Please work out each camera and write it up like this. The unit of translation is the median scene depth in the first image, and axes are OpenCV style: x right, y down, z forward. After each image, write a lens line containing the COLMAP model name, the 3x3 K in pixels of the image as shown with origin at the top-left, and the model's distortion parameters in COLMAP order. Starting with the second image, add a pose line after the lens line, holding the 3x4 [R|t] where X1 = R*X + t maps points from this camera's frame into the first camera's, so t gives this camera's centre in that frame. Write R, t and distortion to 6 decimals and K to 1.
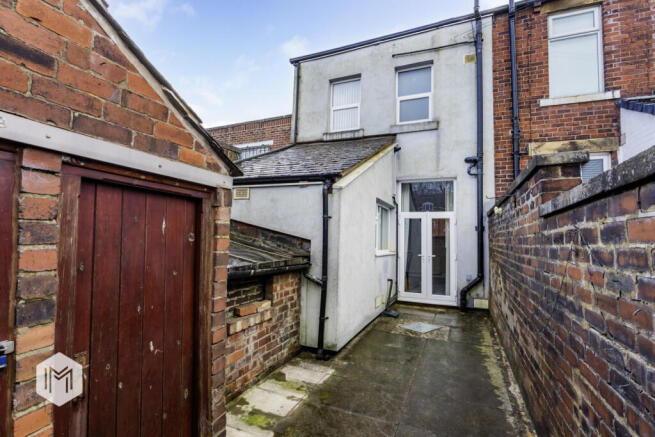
lens RADIAL K [[311.2, 0, 327.7], [0, 311.2, 222.1], [0, 0, 1]] dist [-0.002695, -0.000186]
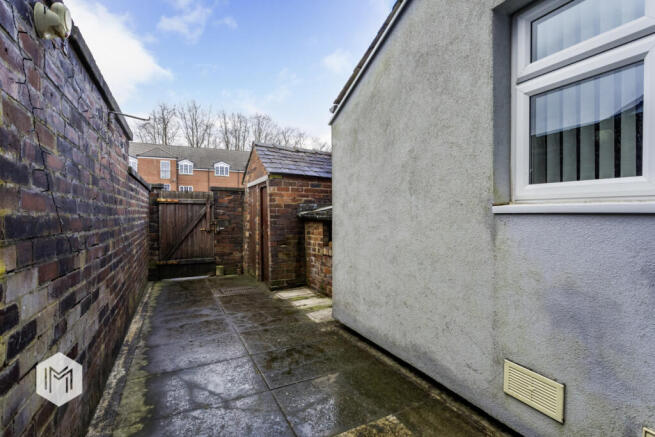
lens RADIAL K [[311.2, 0, 327.6], [0, 311.2, 218.2], [0, 0, 1]] dist [-0.002695, -0.000186]
pose [[-0.646309, -0.007757, -0.763037, 0.843520], [0.035431, 0.998565, -0.040162, 0.210860], [0.762253, -0.052992, -0.645106, 1.879219]]
